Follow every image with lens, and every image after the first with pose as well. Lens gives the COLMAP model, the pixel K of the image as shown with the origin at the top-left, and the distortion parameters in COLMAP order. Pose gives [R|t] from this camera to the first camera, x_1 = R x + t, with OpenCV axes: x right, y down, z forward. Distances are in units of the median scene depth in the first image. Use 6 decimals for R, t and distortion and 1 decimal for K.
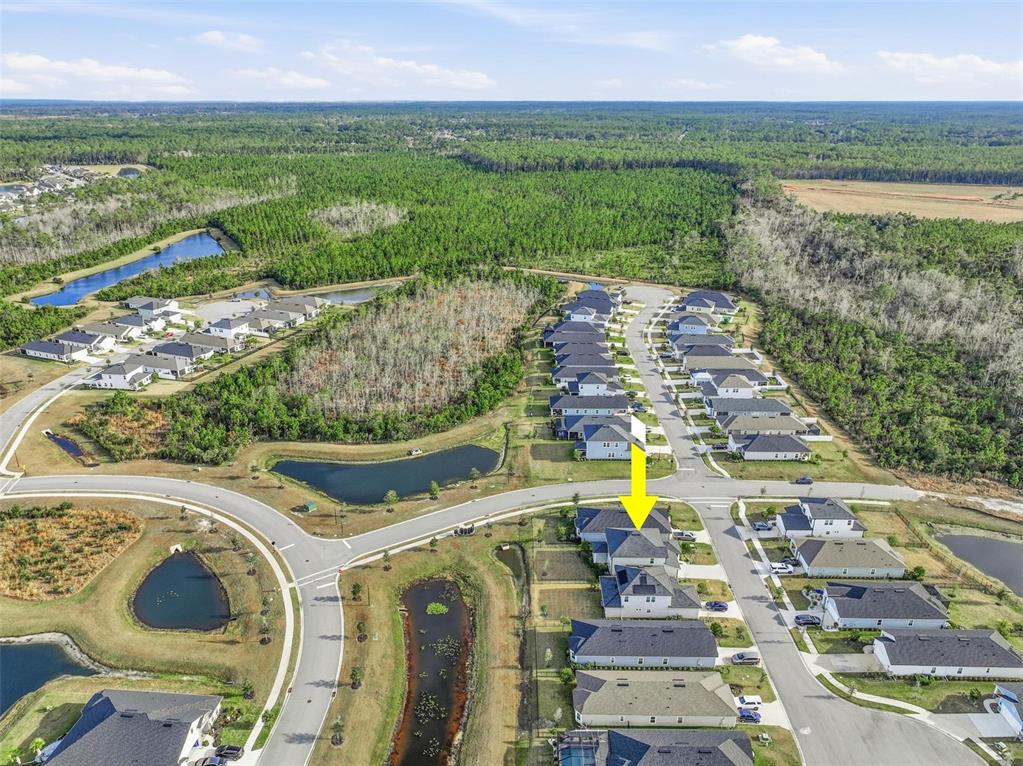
lens RADIAL K [[723.5, 0, 510.3], [0, 723.5, 365.5], [0, 0, 1]] dist [-0.000959, 0.001455]
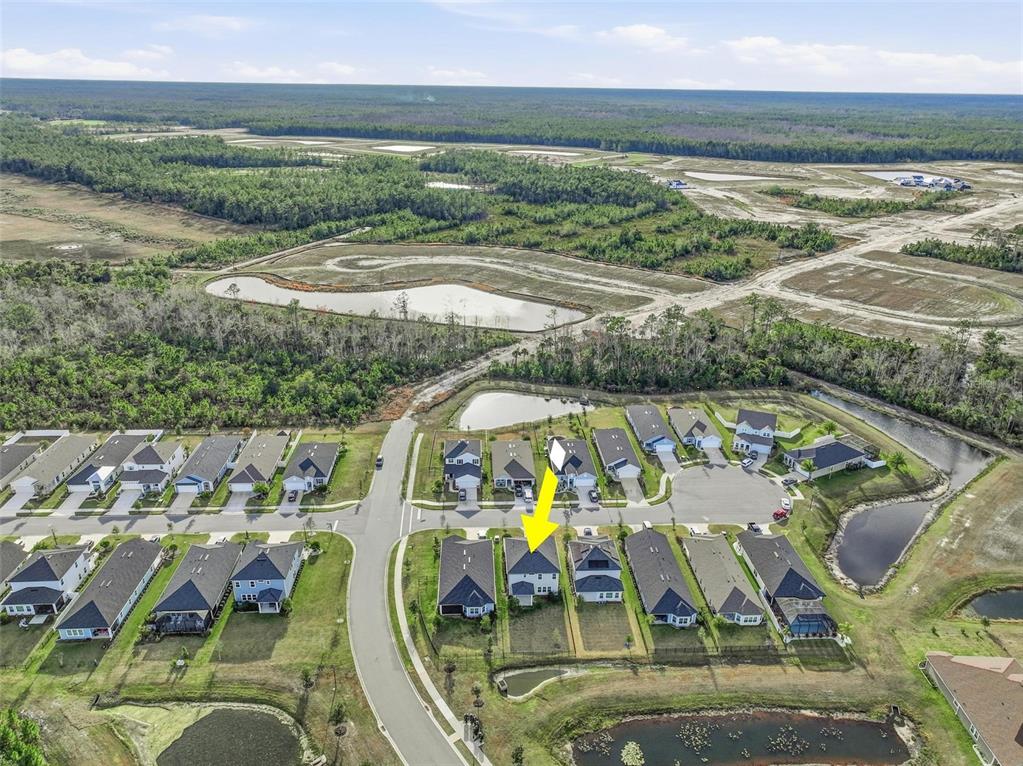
lens RADIAL K [[719.1, 0, 511.5], [0, 719.1, 383.0], [0, 0, 1]] dist [-0.000854, 0.015845]
pose [[-0.063241, -0.386476, 0.920129, -0.715036], [0.334447, 0.860455, 0.384399, -0.379883], [-0.940290, 0.332044, 0.074839, 1.027965]]
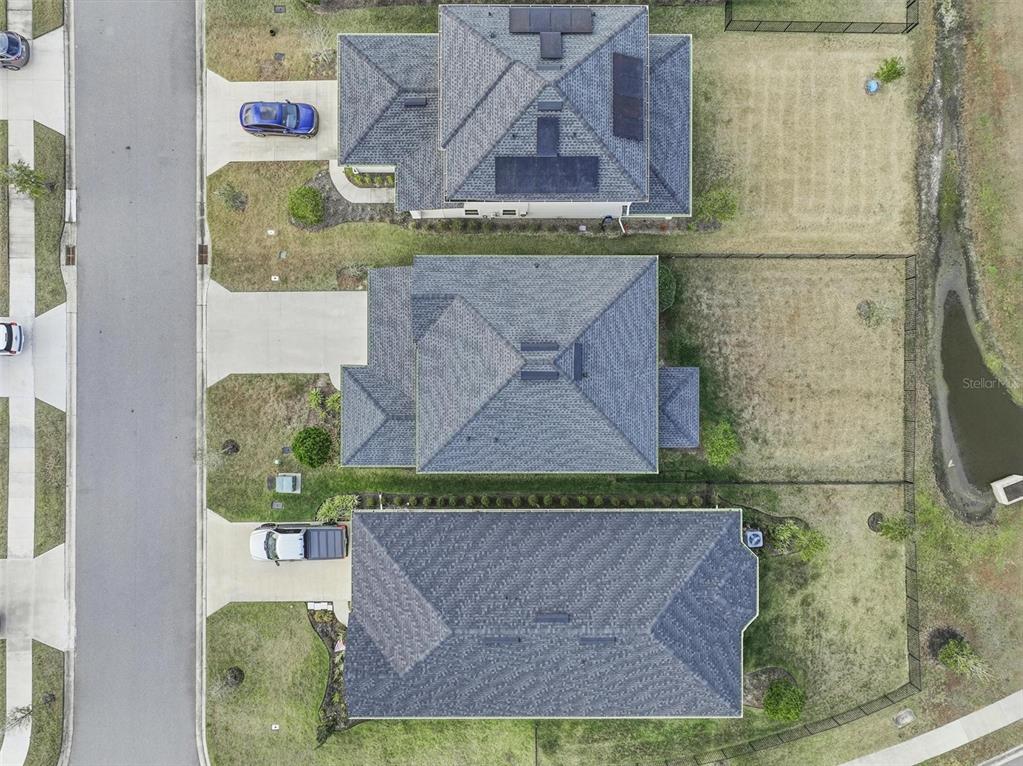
lens RADIAL K [[719.1, 0, 511.5], [0, 719.1, 383.0], [0, 0, 1]] dist [-0.000854, 0.015845]
pose [[-0.999881, 0.013314, -0.007745, 0.214016], [-0.011852, -0.343950, 0.938913, 0.031617], [0.009837, 0.938894, 0.344067, 1.083803]]
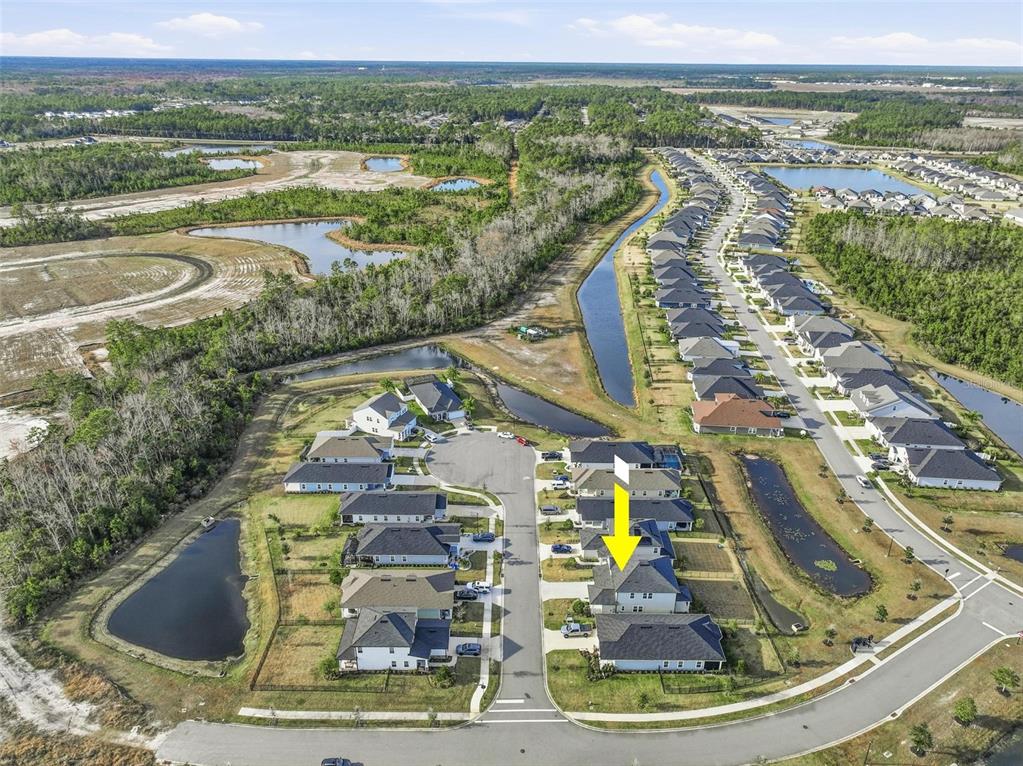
lens RADIAL K [[719.1, 0, 511.5], [0, 719.1, 383.0], [0, 0, 1]] dist [-0.000854, 0.015845]
pose [[-0.999860, -0.006248, -0.015504, 0.408133], [-0.015332, 0.712337, 0.701670, -0.628428], [0.006660, 0.701810, -0.712333, 1.711611]]
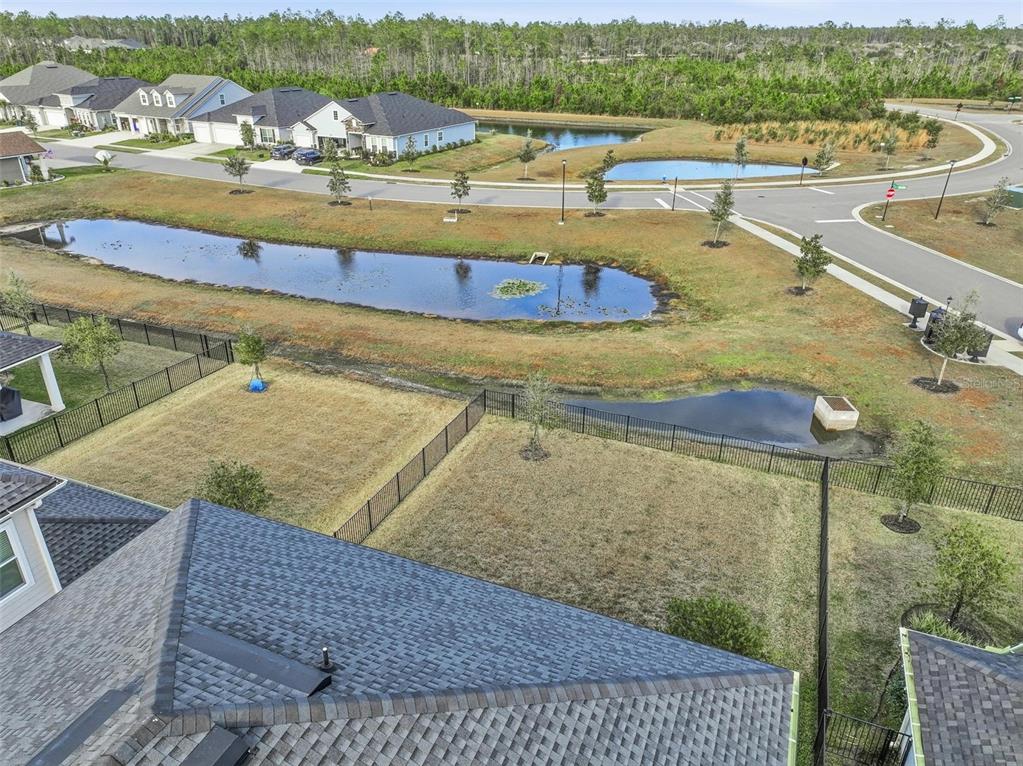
lens RADIAL K [[719.1, 0, 511.5], [0, 719.1, 383.0], [0, 0, 1]] dist [-0.000854, 0.015845]
pose [[-0.365364, 0.400762, -0.840178, 0.219098], [-0.330886, 0.787718, 0.519630, 0.218970], [0.870071, 0.467857, -0.155197, 1.180410]]
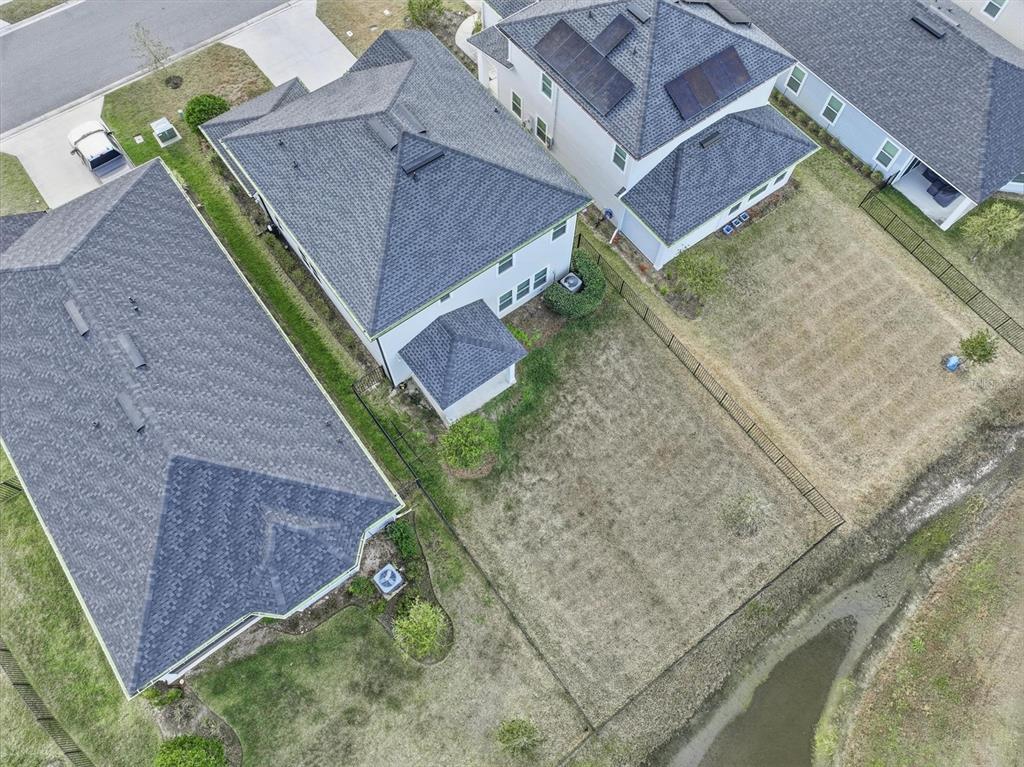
lens RADIAL K [[719.8, 0, 512.0], [0, 719.8, 383.5], [0, 0, 1]] dist [-0.000854, 0.015845]
pose [[-0.609736, -0.727109, 0.315490, 0.061287], [0.265819, 0.187397, 0.945633, 0.093993], [-0.746701, 0.660450, 0.079017, 1.170952]]
